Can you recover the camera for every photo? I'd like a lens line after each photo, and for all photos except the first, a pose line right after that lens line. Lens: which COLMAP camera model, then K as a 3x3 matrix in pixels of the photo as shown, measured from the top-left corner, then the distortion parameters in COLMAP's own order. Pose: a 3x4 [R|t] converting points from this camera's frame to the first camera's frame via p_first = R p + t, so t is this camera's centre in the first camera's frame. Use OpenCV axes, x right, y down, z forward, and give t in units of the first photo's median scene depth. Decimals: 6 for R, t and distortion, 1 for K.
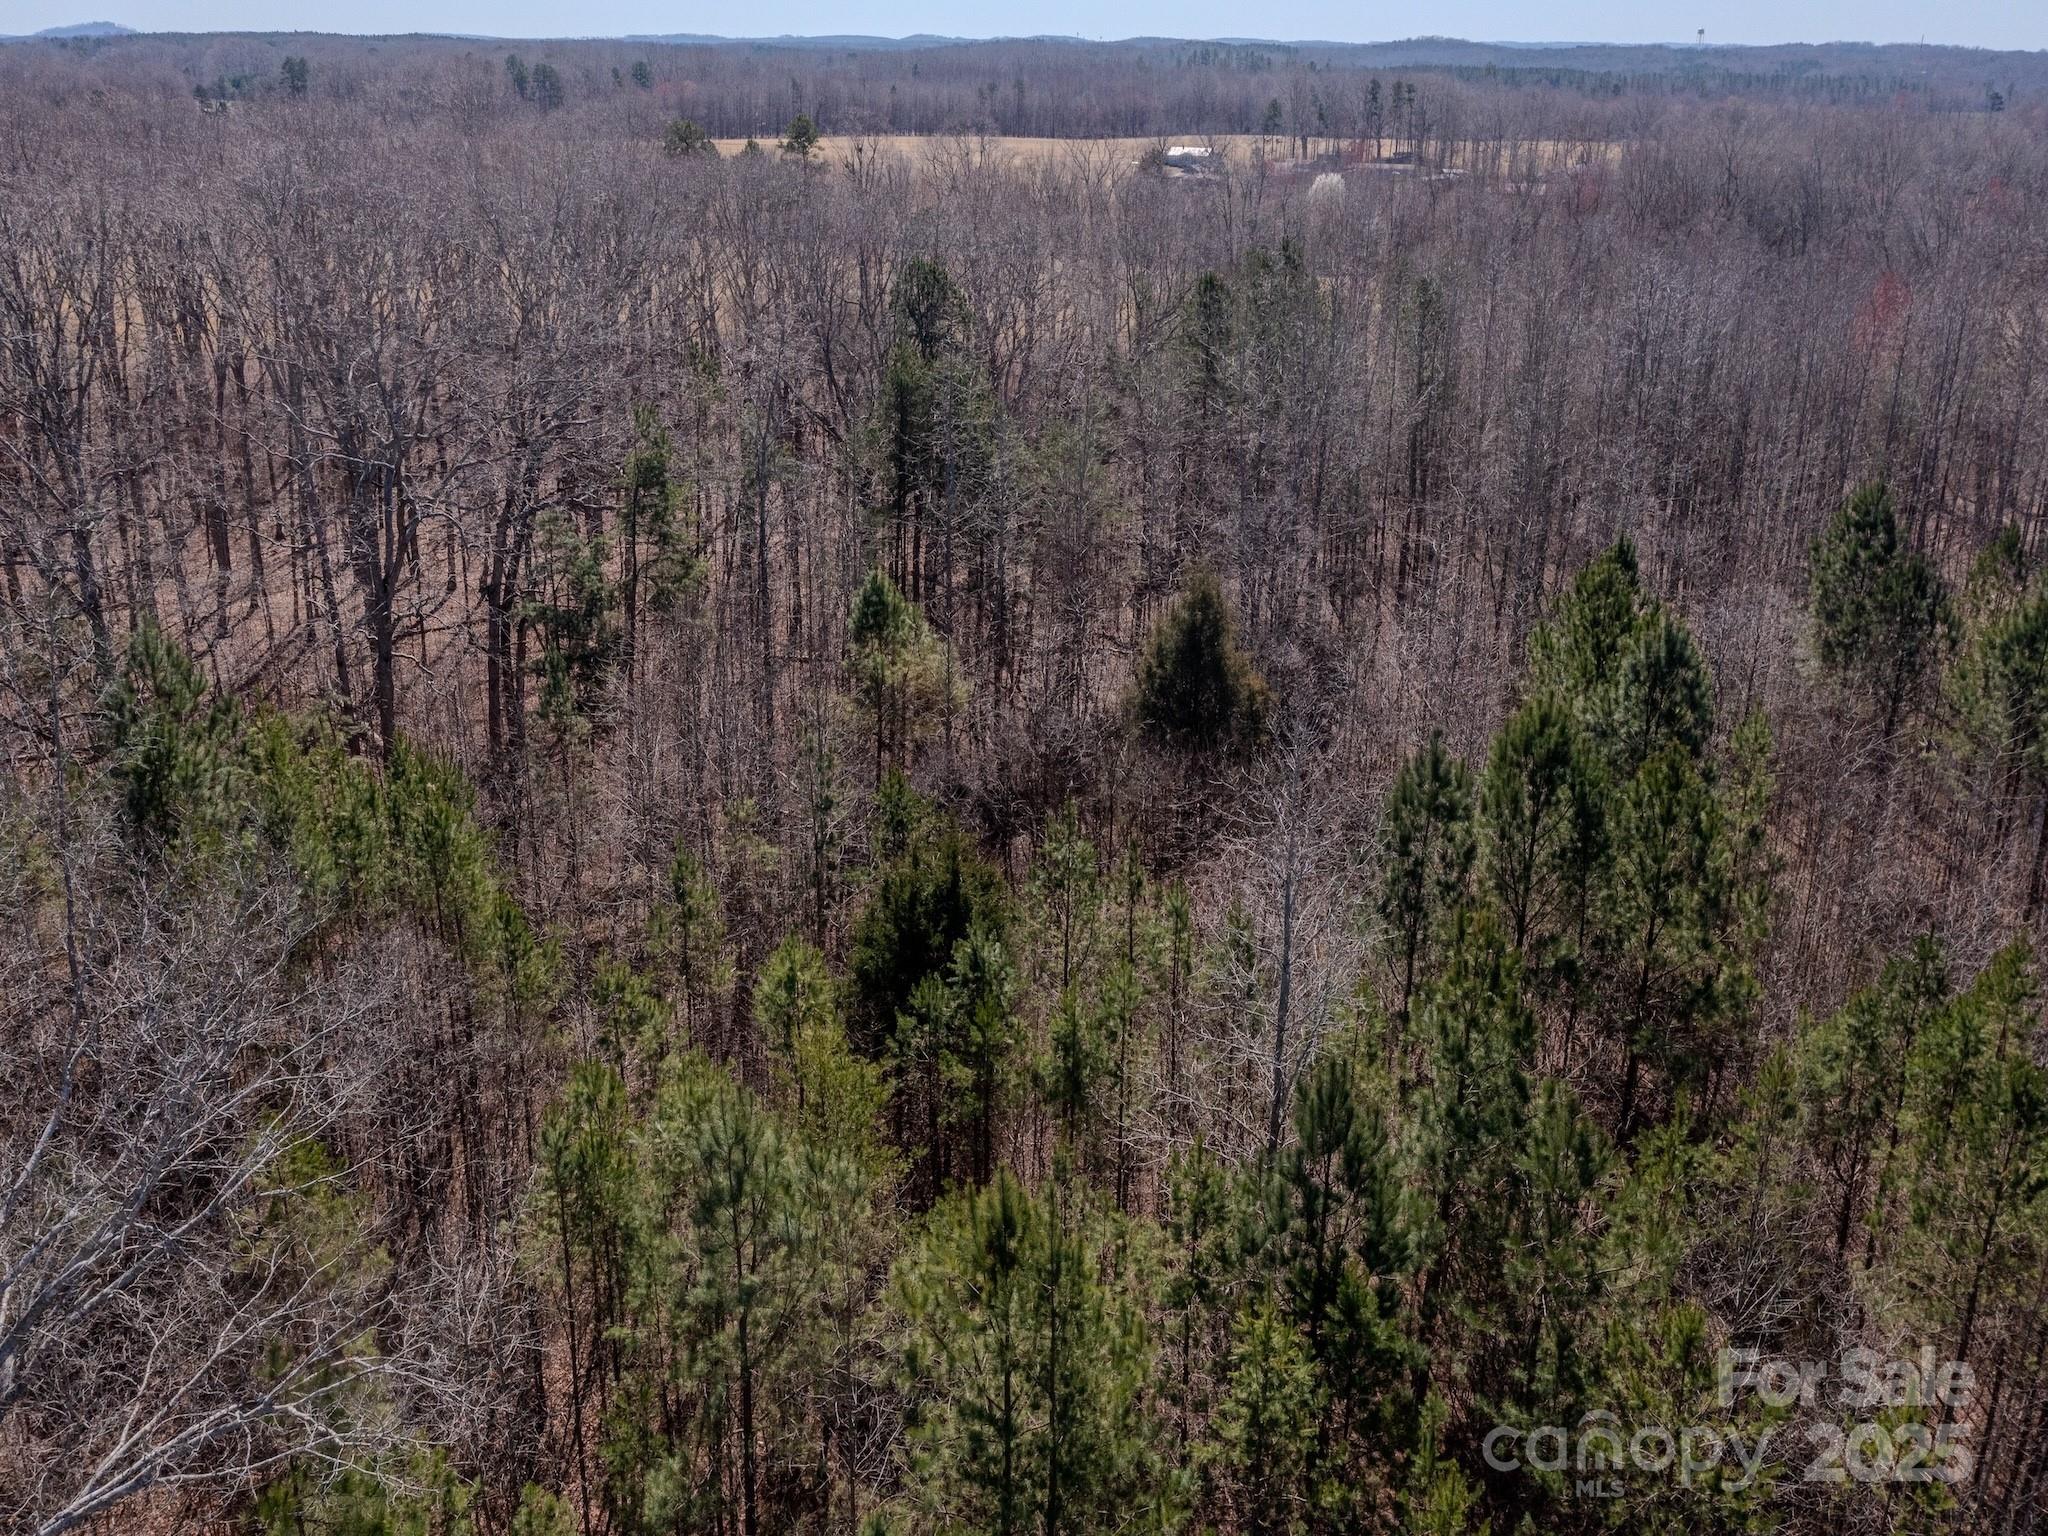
lens RADIAL K [[1672.1, 0, 1061.9], [0, 1672.1, 770.7], [0, 0, 1]] dist [-0.022000, -0.003463]
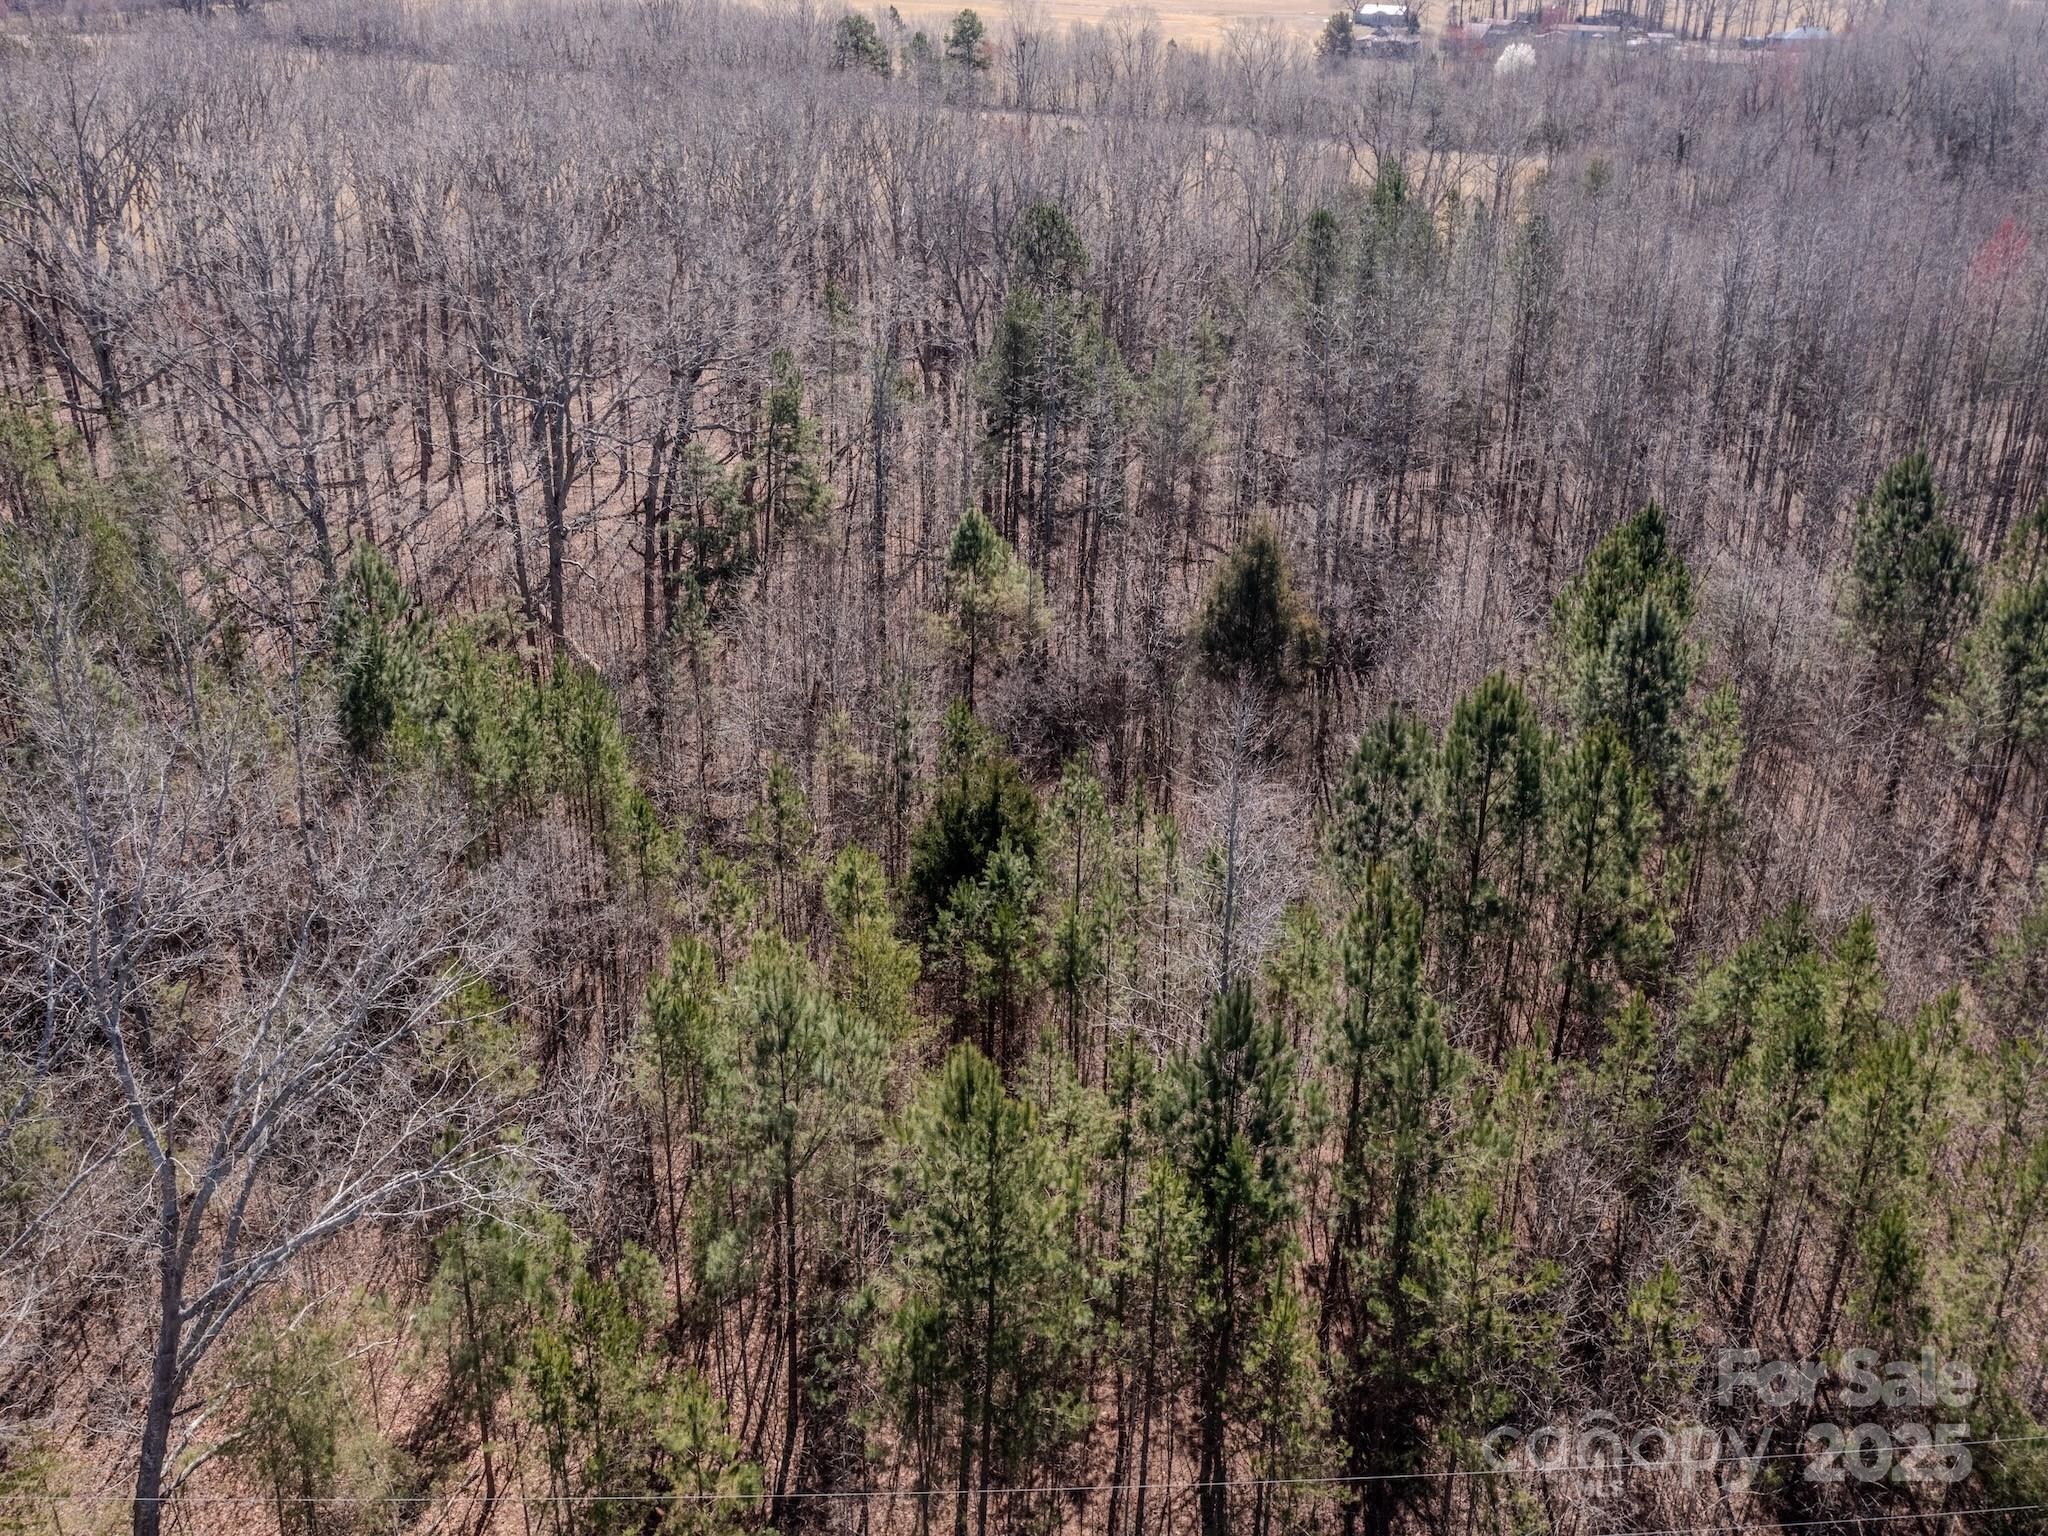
lens RADIAL K [[1665.1, 0, 1024.0], [0, 1665.1, 768.0], [0, 0, 1]] dist [0.002616, -0.065224]
pose [[0.991501, 0.052792, -0.118904, 0.103902], [-0.042858, 0.995492, 0.084605, -0.063913], [0.122835, -0.078790, 0.989295, -0.196153]]
